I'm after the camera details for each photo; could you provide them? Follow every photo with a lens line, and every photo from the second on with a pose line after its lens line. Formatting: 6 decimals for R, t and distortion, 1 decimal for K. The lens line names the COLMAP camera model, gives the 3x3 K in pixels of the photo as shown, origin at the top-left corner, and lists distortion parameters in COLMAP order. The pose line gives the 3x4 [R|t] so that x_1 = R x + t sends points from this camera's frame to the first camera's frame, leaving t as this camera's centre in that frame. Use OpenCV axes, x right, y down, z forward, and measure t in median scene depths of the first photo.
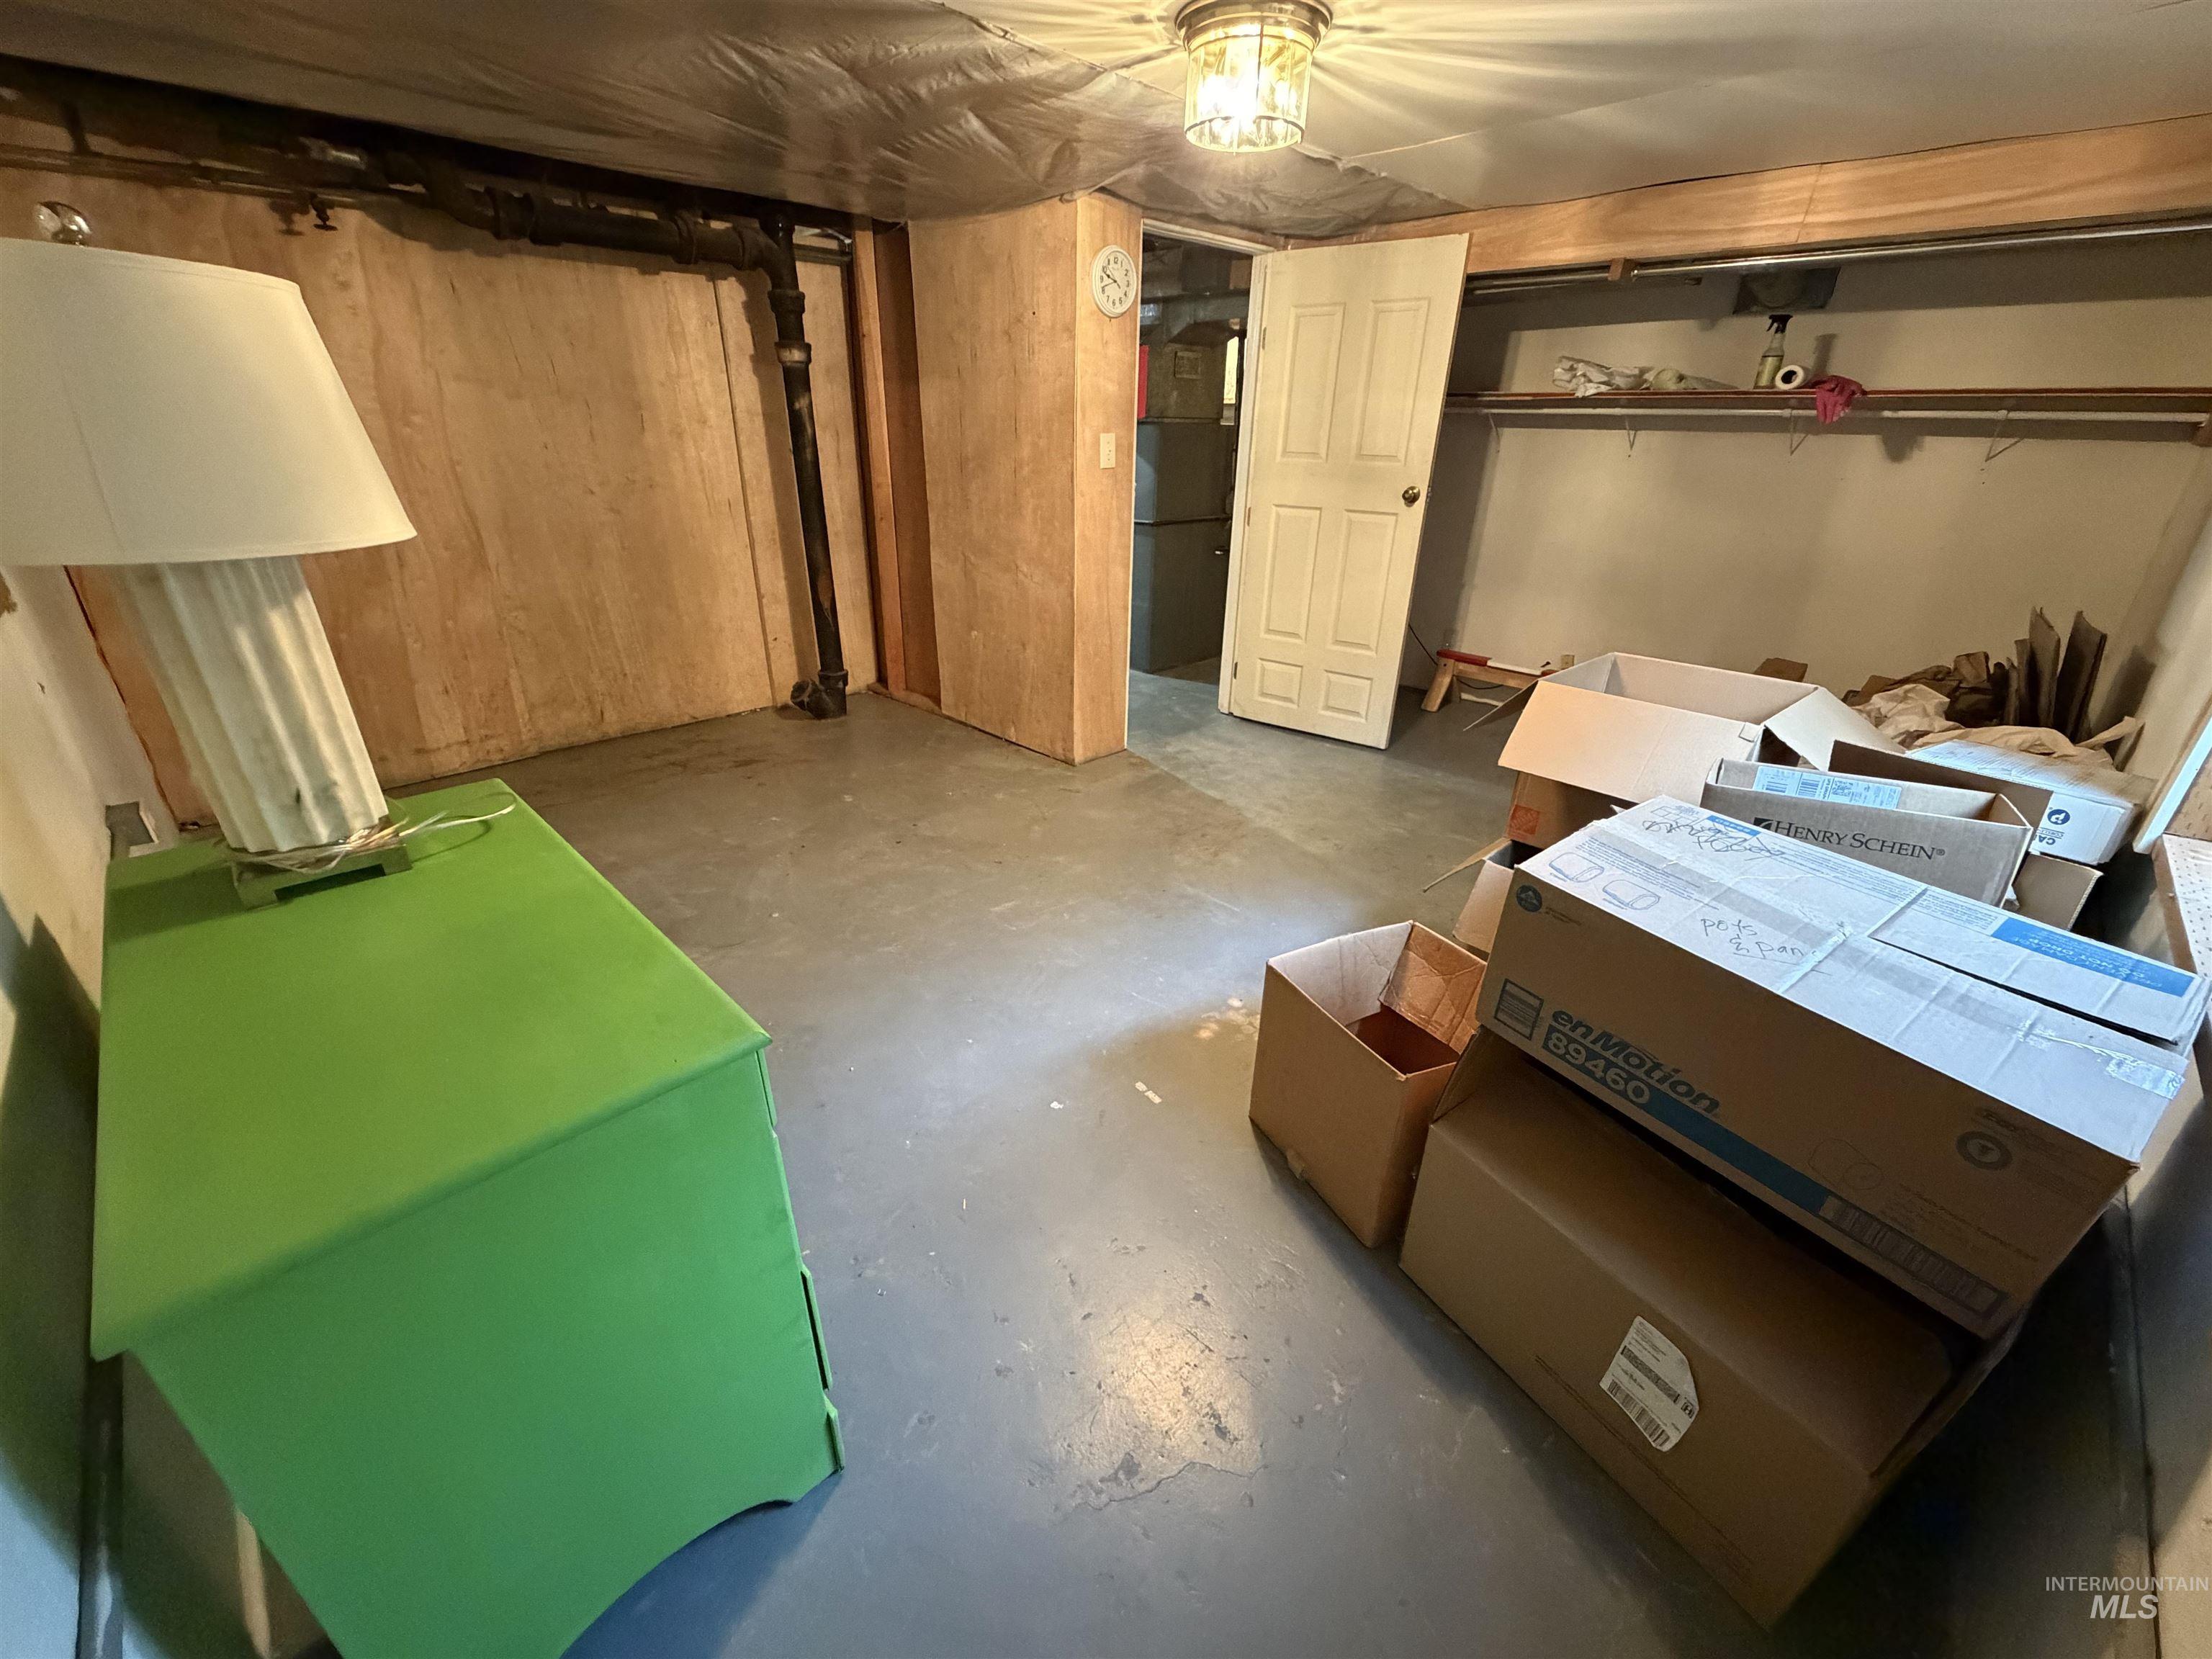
lens RADIAL K [[883.3, 0, 1100.1], [0, 883.3, 829.9], [0, 0, 1]] dist [0.000755, -0.000221]
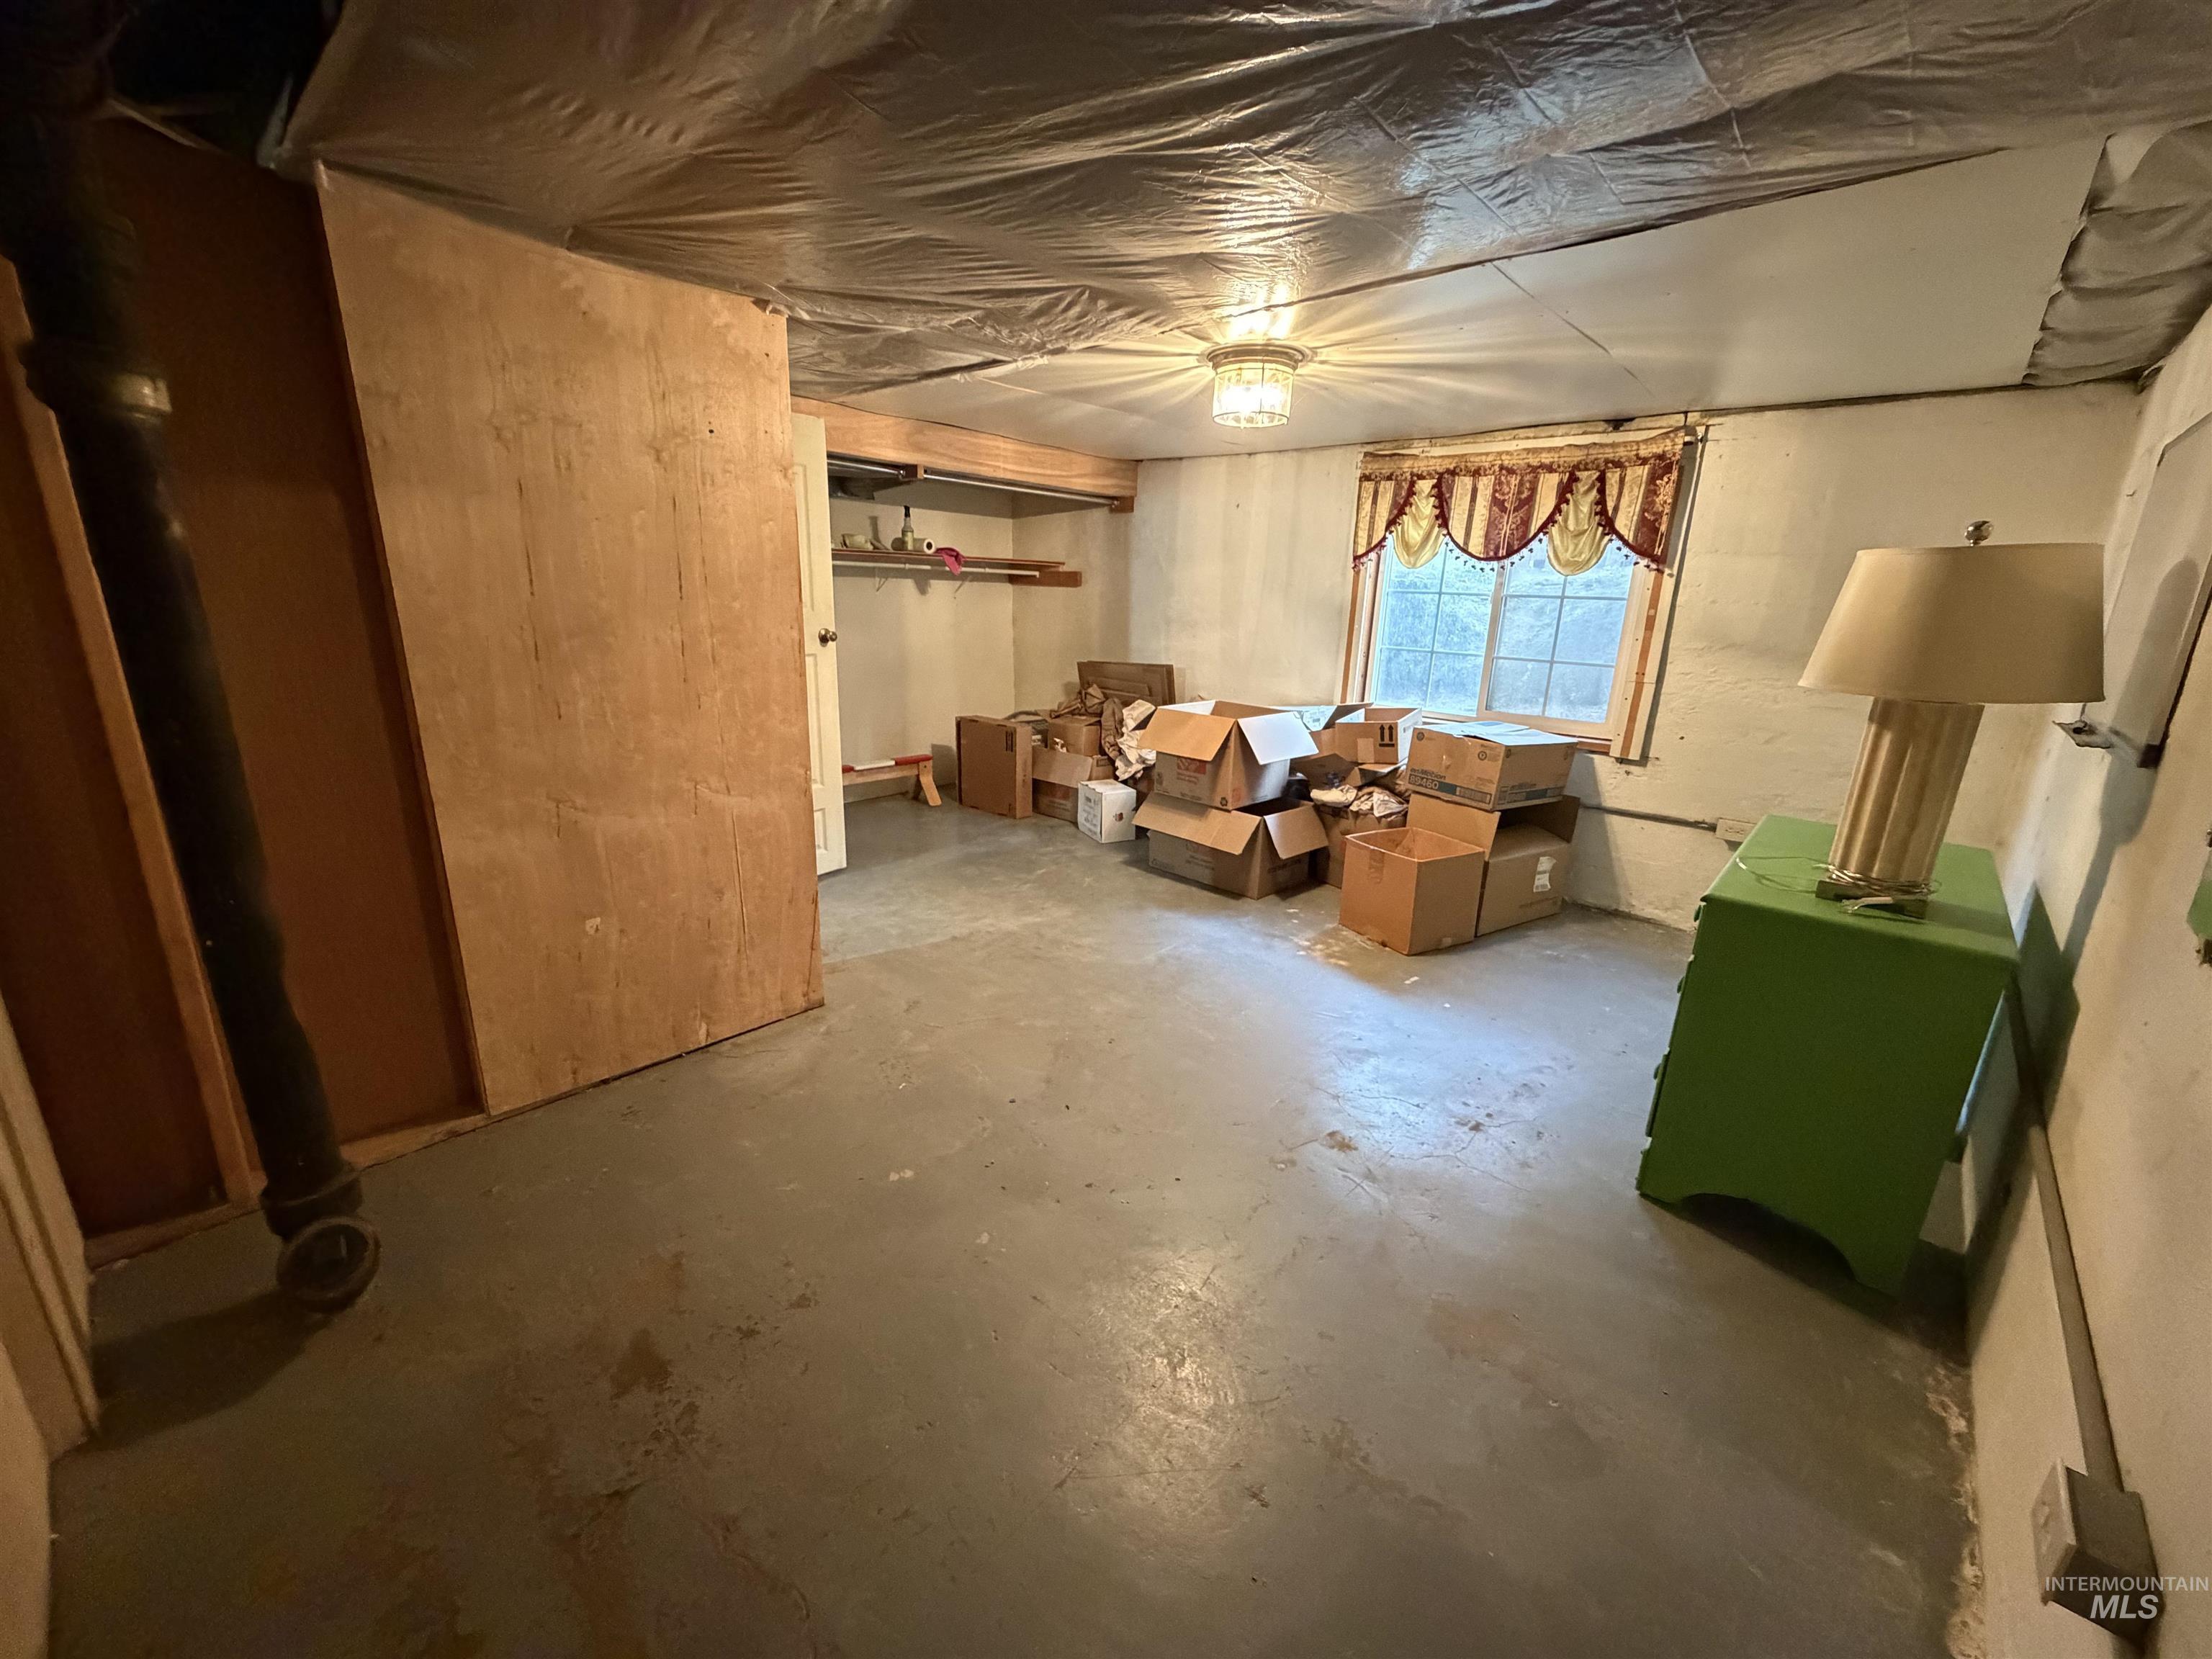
lens RADIAL K [[883.3, 0, 1100.1], [0, 883.3, 829.9], [0, 0, 1]] dist [0.000755, -0.000221]
pose [[-0.045846, -0.284639, 0.957538, -0.830685], [0.386945, 0.878654, 0.279716, -0.372517], [-0.920962, 0.383339, 0.069857, 0.767104]]
